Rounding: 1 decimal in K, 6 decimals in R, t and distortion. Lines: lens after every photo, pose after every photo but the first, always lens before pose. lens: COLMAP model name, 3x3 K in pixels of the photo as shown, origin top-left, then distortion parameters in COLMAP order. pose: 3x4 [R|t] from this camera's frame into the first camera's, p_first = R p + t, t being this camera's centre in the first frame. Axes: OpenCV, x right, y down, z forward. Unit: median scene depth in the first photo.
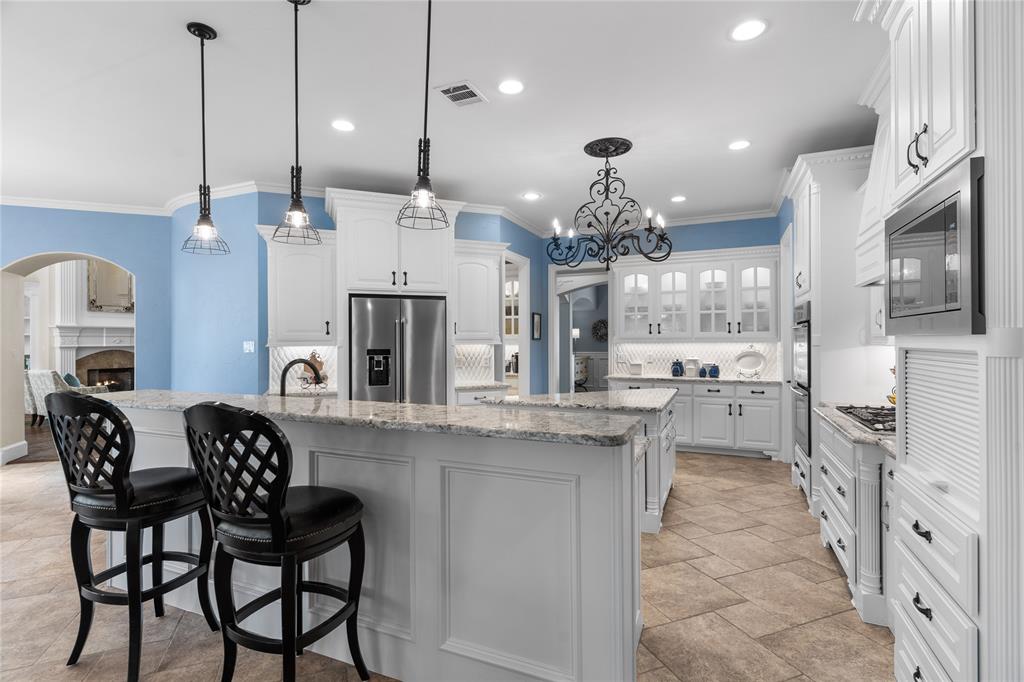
lens RADIAL K [[485.2, 0, 516.0], [0, 485.2, 341.1], [0, 0, 1]] dist [0.001582, -0.000288]
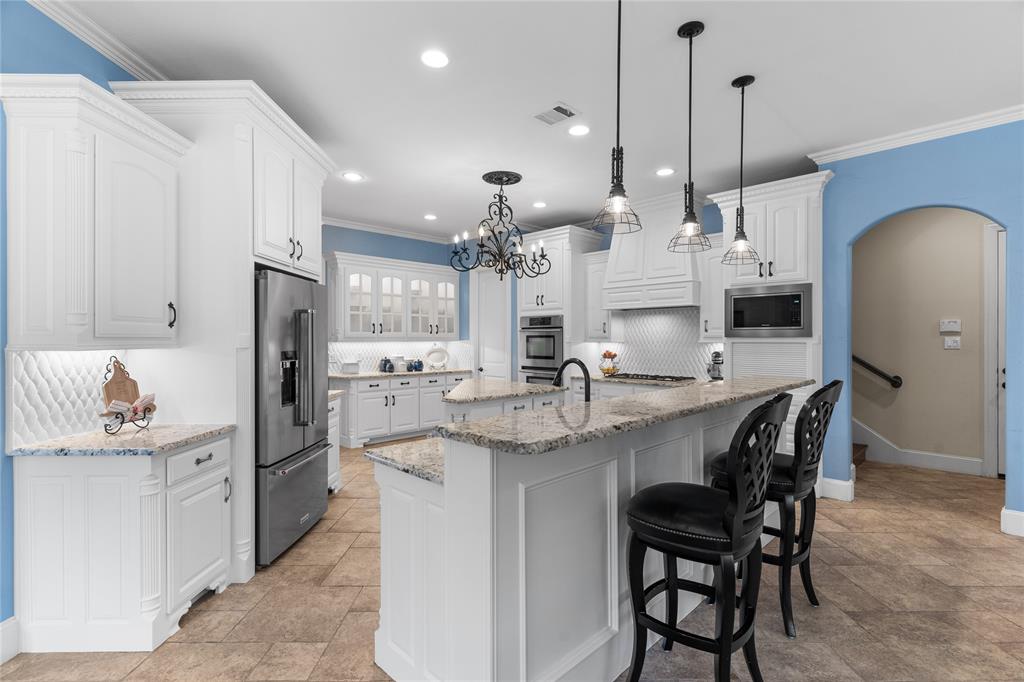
lens RADIAL K [[485.2, 0, 519.7], [0, 485.2, 336.5], [0, 0, 1]] dist [0.001582, -0.000288]
pose [[0.367873, 0.007725, 0.929844, -0.890021], [0.000290, 0.999964, -0.008423, 0.001693], [-0.929876, 0.003368, 0.367857, 0.514855]]
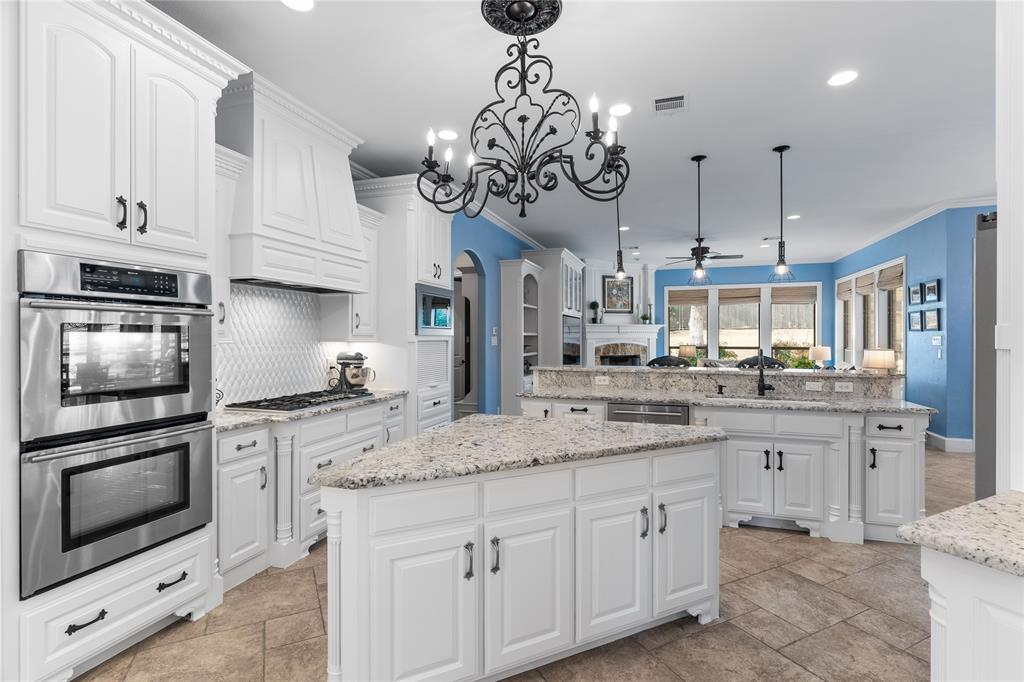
lens RADIAL K [[485.2, 0, 513.2], [0, 485.2, 339.3], [0, 0, 1]] dist [0.001582, -0.000288]
pose [[0.999472, 0.013434, 0.029601, 0.160980], [-0.013471, 0.999909, 0.001065, -0.000781], [-0.029584, -0.001464, 0.999561, 0.415794]]
